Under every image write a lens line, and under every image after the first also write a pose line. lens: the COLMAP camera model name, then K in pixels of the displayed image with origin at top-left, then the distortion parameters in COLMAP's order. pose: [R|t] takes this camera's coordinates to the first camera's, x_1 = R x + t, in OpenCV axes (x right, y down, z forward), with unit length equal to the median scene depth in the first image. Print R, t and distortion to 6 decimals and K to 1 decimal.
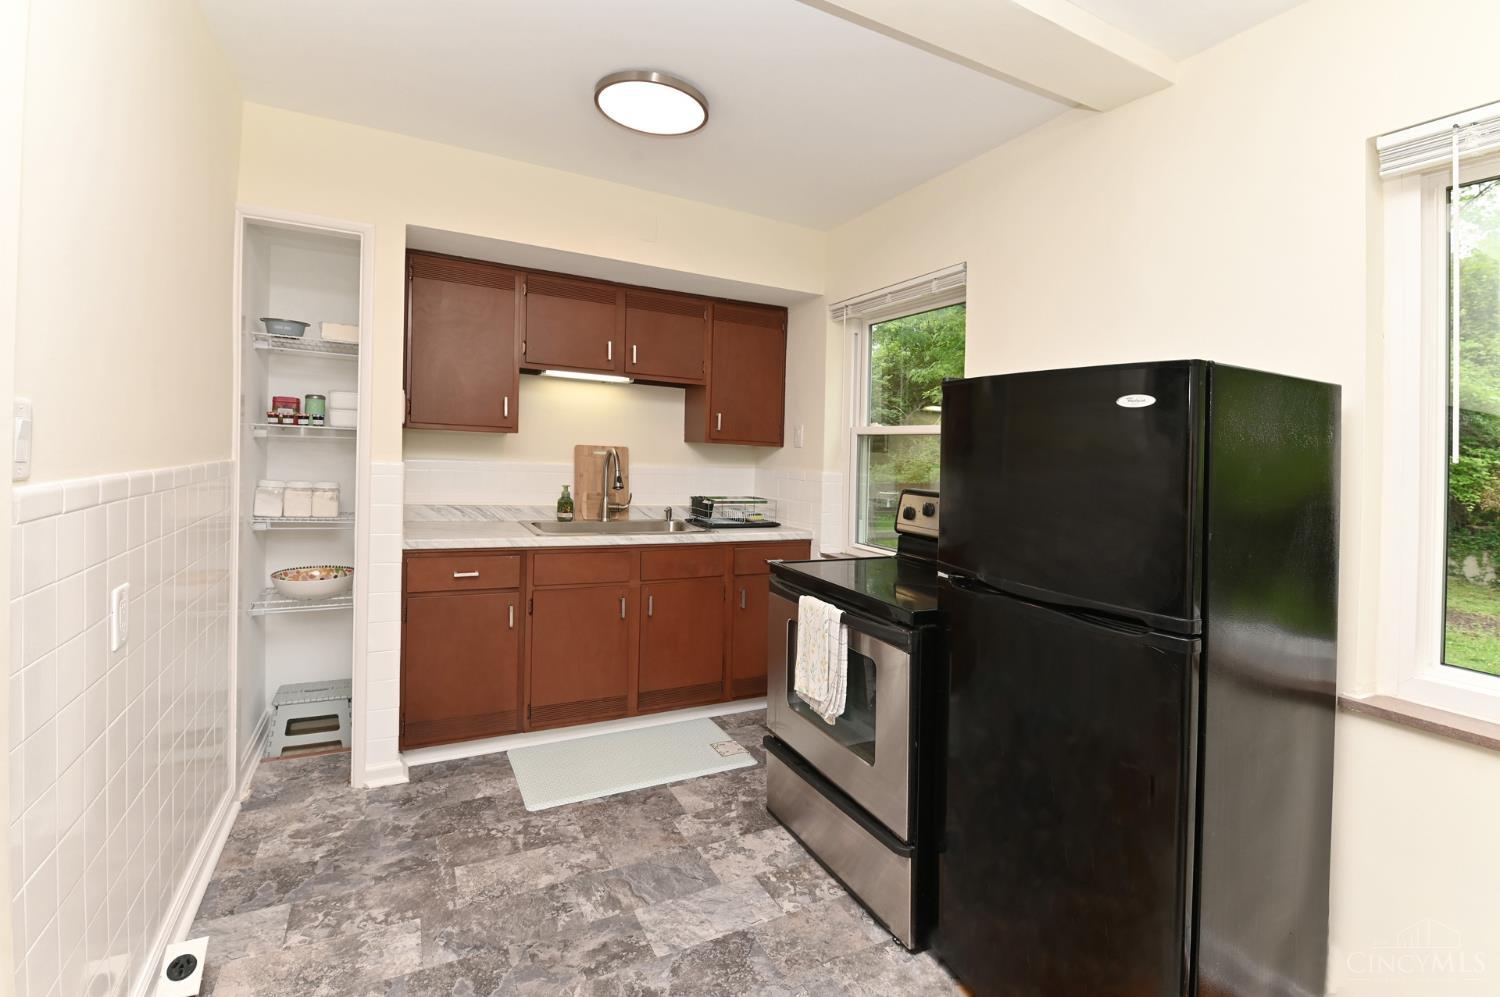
lens RADIAL K [[663.6, 0, 760.8], [0, 663.6, 433.0], [0, 0, 1]] dist [-0.001727, -0.002384]
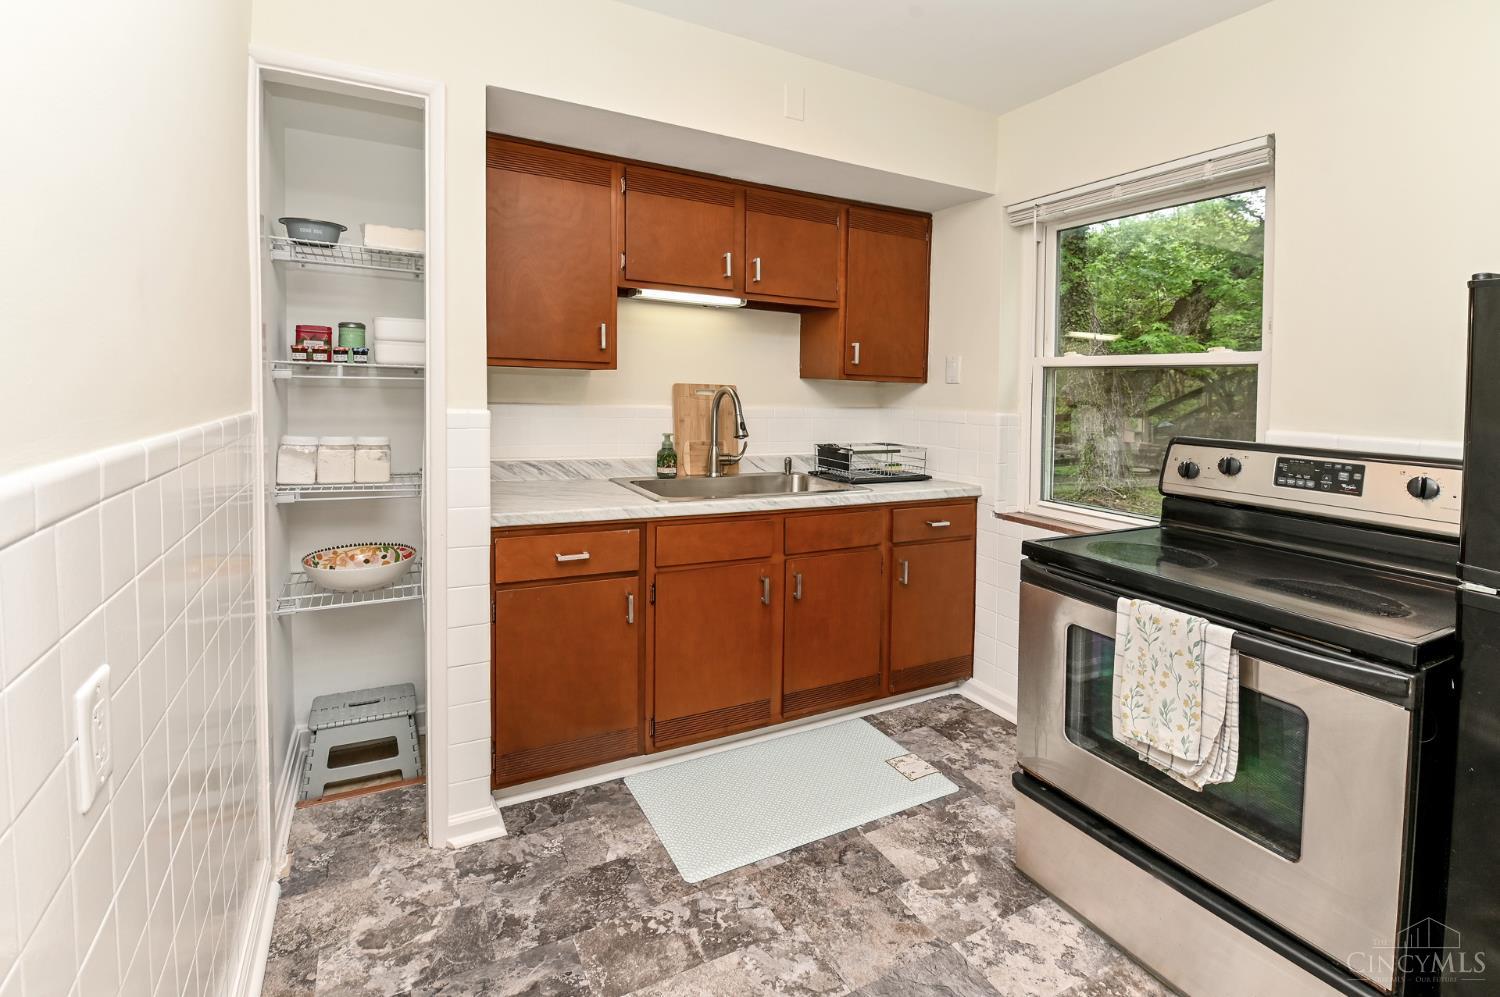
lens RADIAL K [[663.6, 0, 795.9], [0, 663.6, 384.2], [0, 0, 1]] dist [-0.001727, -0.002384]
pose [[0.998696, -0.011748, 0.049672, -0.230189], [0.010499, 0.999624, 0.025338, -0.000515], [-0.049951, -0.024783, 0.998444, 0.240721]]
